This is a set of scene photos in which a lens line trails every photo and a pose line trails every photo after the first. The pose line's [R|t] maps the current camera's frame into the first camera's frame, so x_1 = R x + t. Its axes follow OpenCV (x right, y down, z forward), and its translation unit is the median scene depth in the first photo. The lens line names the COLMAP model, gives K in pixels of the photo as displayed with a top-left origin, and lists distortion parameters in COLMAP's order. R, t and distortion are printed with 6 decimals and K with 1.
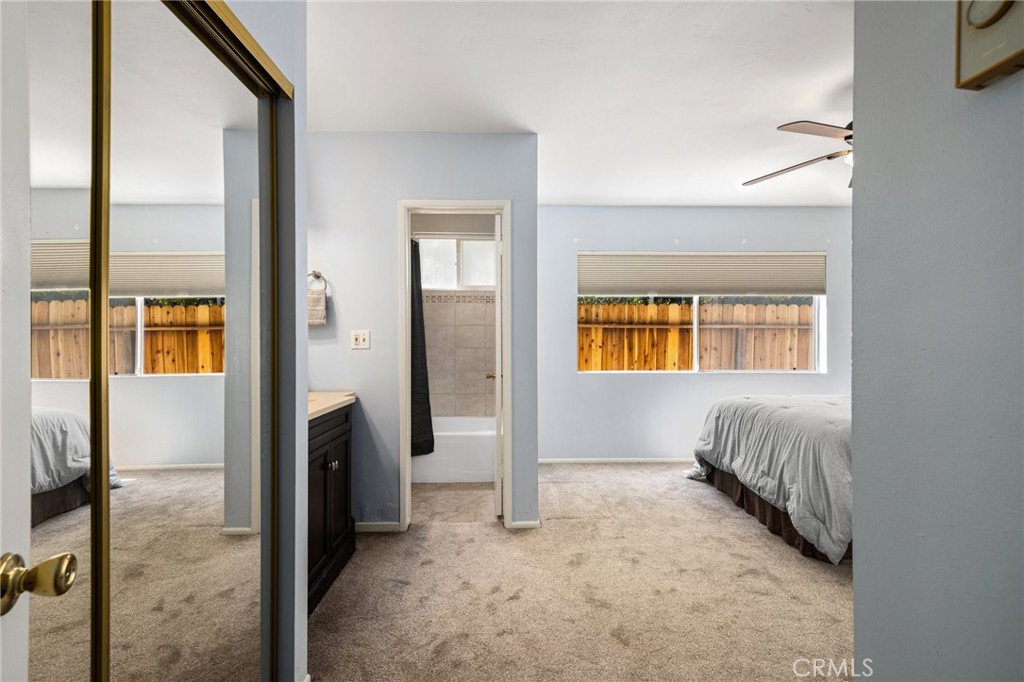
lens RADIAL K [[425.4, 0, 511.0], [0, 425.4, 337.8], [0, 0, 1]] dist [-0.000322, -0.000208]
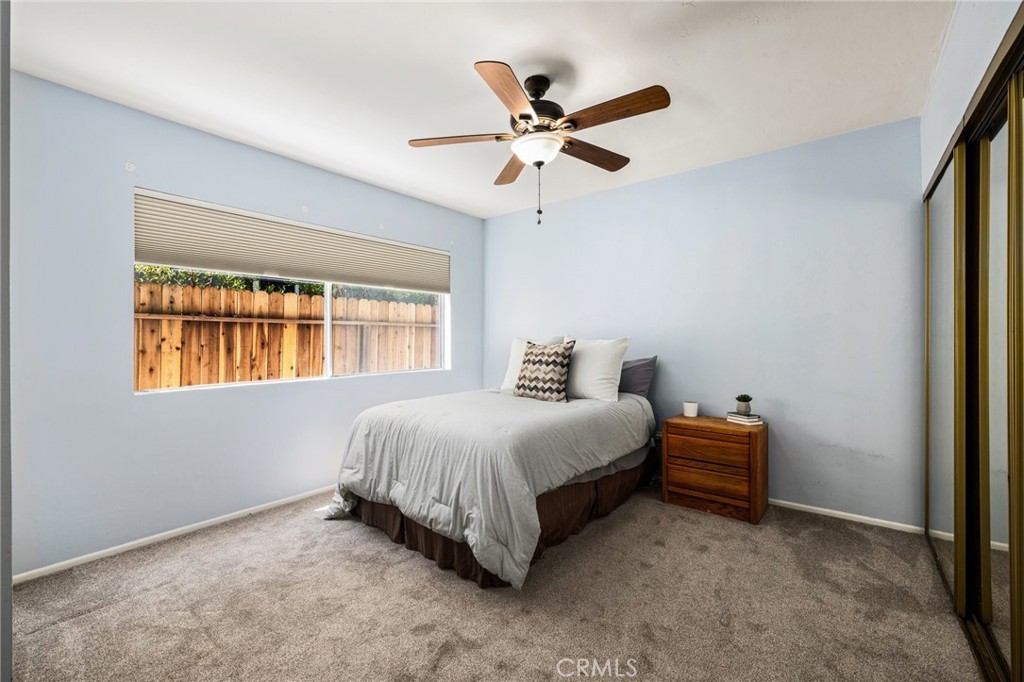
lens RADIAL K [[425.4, 0, 511.0], [0, 425.4, 337.8], [0, 0, 1]] dist [-0.000322, -0.000208]
pose [[0.635829, -0.002478, 0.771826, 0.034819], [-0.000820, 0.999992, 0.003886, 0.001913], [-0.771830, -0.003104, 0.635822, 0.226842]]
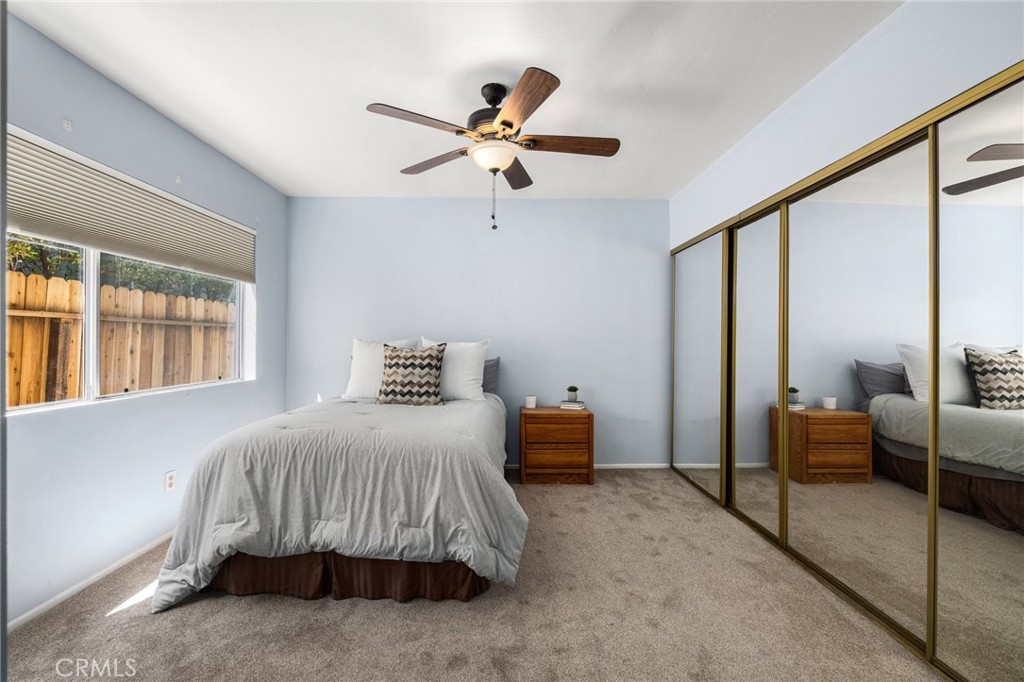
lens RADIAL K [[425.3, 0, 512.0], [0, 425.3, 341.0], [0, 0, 1]] dist [0.000407, 0.000037]
pose [[0.004469, 0.000586, 0.999990, -0.072902], [-0.008888, 0.999960, -0.000546, 0.005244], [-0.999951, -0.008886, 0.004474, 0.503475]]
